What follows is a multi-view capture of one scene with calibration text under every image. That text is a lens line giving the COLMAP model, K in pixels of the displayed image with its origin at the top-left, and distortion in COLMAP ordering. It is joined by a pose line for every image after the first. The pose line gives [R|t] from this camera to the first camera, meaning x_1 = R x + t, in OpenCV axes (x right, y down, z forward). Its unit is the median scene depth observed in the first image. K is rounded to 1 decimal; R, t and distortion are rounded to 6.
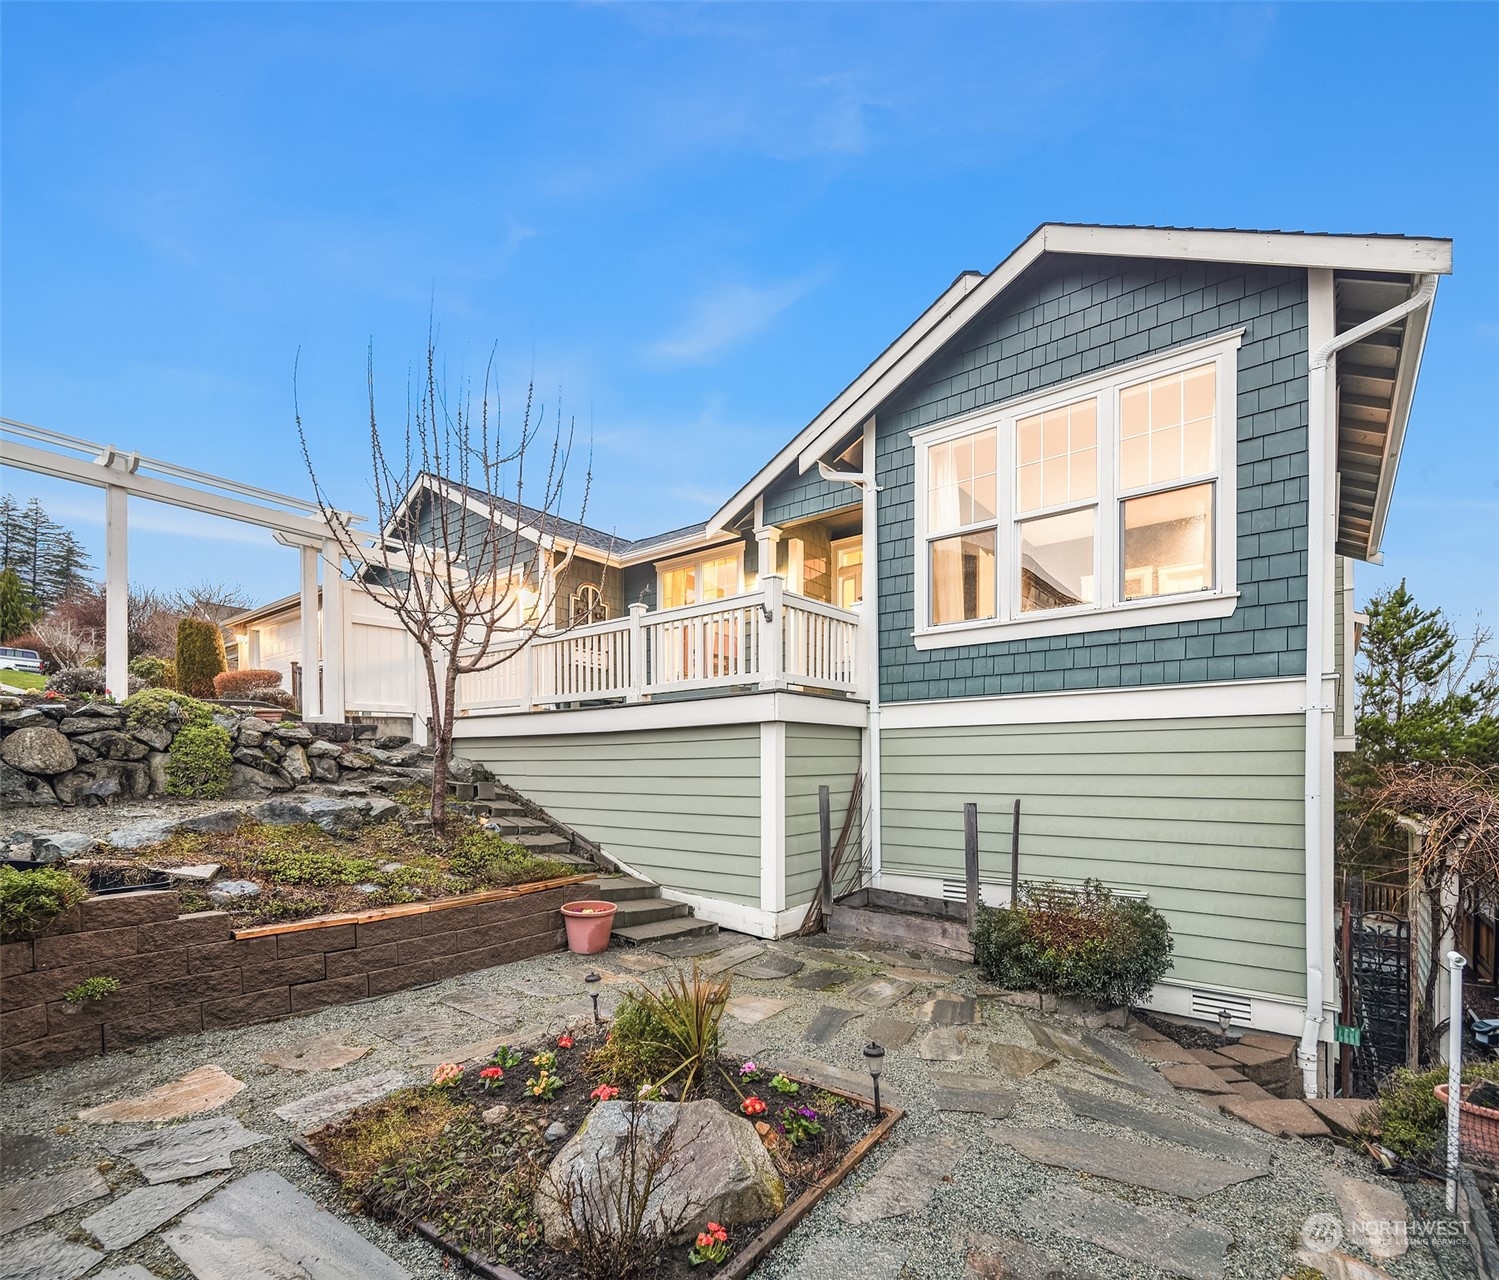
lens RADIAL K [[735.2, 0, 746.4], [0, 735.2, 766.1], [0, 0, 1]] dist [-0.002365, -0.000108]
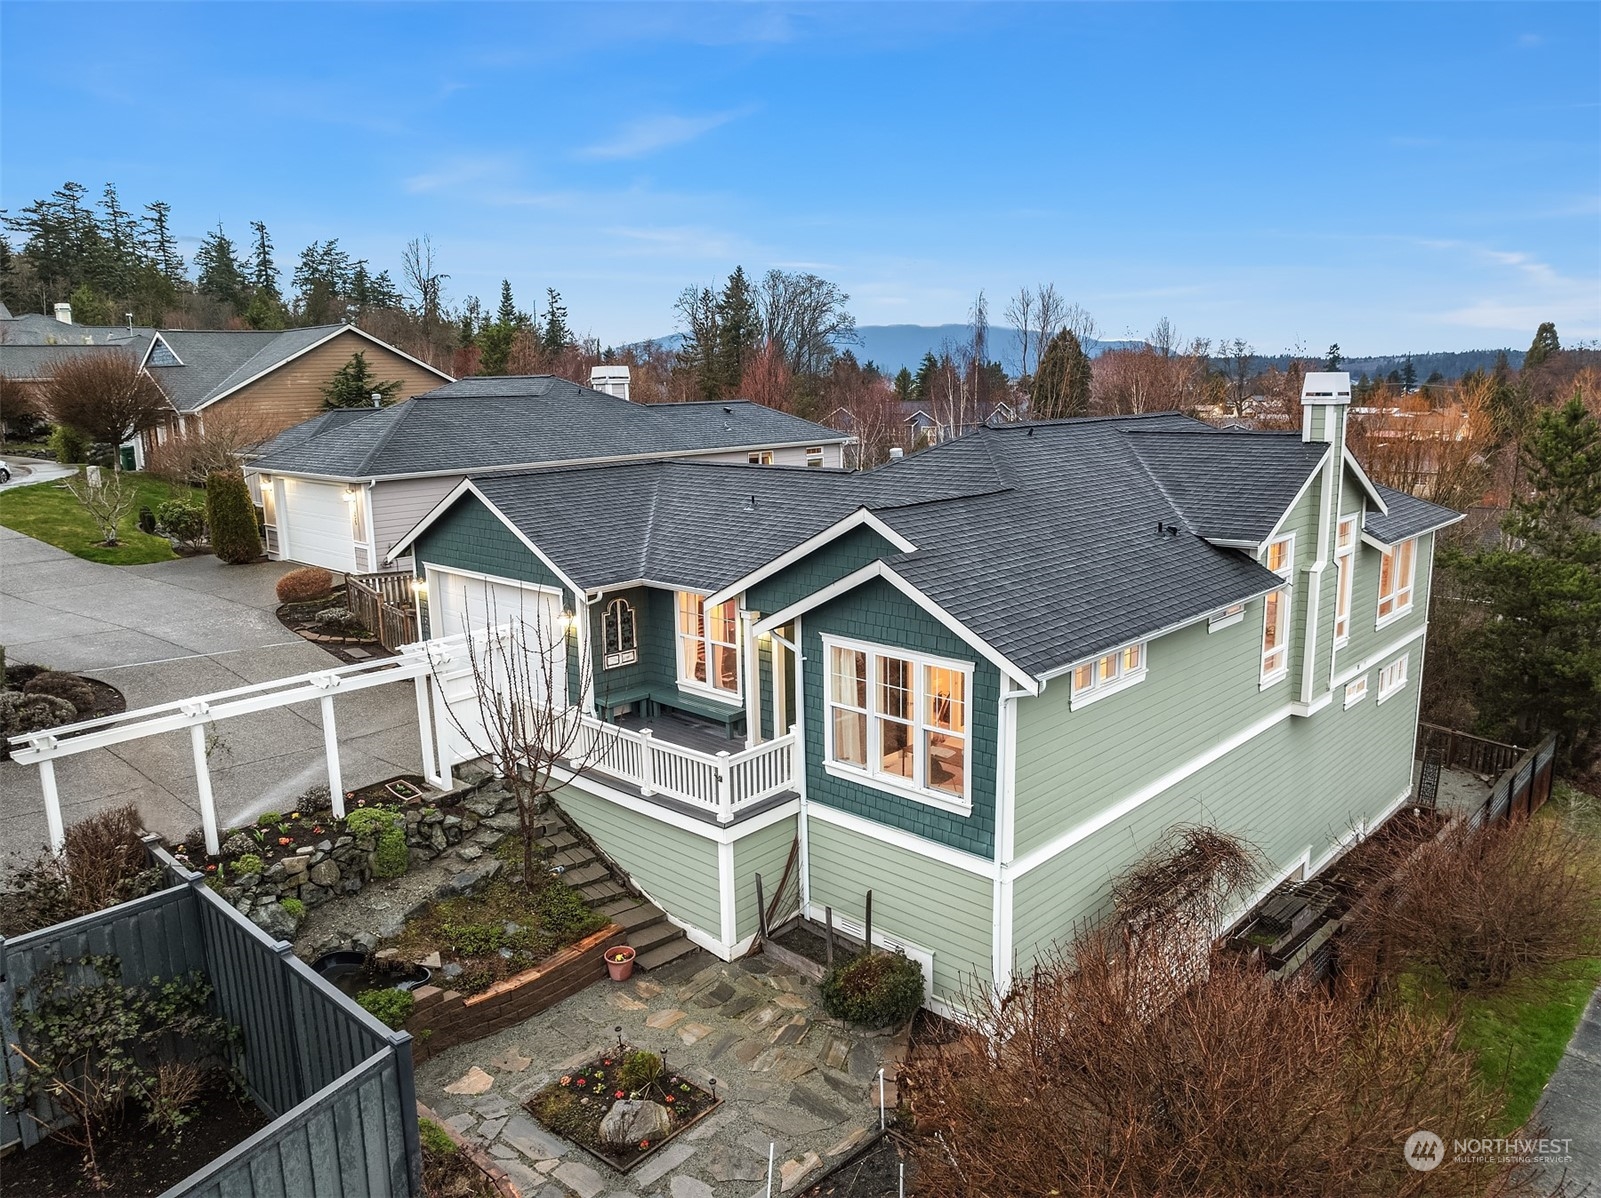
lens RADIAL K [[1125.7, 0, 800.5], [0, 1125.7, 599.0], [0, 0, 1]] dist [-0.044283, -0.000549]
pose [[0.996589, -0.002297, -0.082497, 0.427054], [0.018521, 0.980342, 0.196437, -1.117496], [0.080424, -0.197294, 0.977040, -1.382017]]
